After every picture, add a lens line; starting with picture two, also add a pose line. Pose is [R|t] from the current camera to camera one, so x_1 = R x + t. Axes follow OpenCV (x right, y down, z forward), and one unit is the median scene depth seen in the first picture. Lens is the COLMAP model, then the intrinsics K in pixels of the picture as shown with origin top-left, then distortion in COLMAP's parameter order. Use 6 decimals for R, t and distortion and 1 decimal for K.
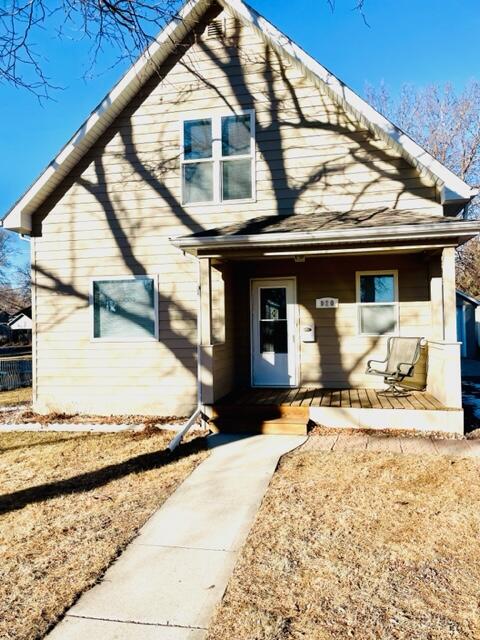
lens RADIAL K [[478.6, 0, 243.2], [0, 478.6, 316.6], [0, 0, 1]] dist [0.060716, -0.058355]
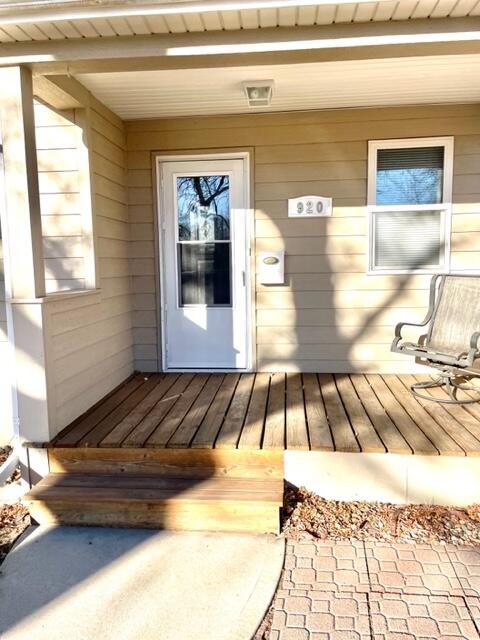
lens RADIAL K [[478.6, 0, 237.8], [0, 478.6, 315.5], [0, 0, 1]] dist [0.060716, -0.058355]
pose [[0.995072, -0.013111, 0.098279, 0.049453], [-0.000407, 0.990670, 0.136281, 0.016127], [-0.099149, -0.135649, 0.985783, 0.503790]]
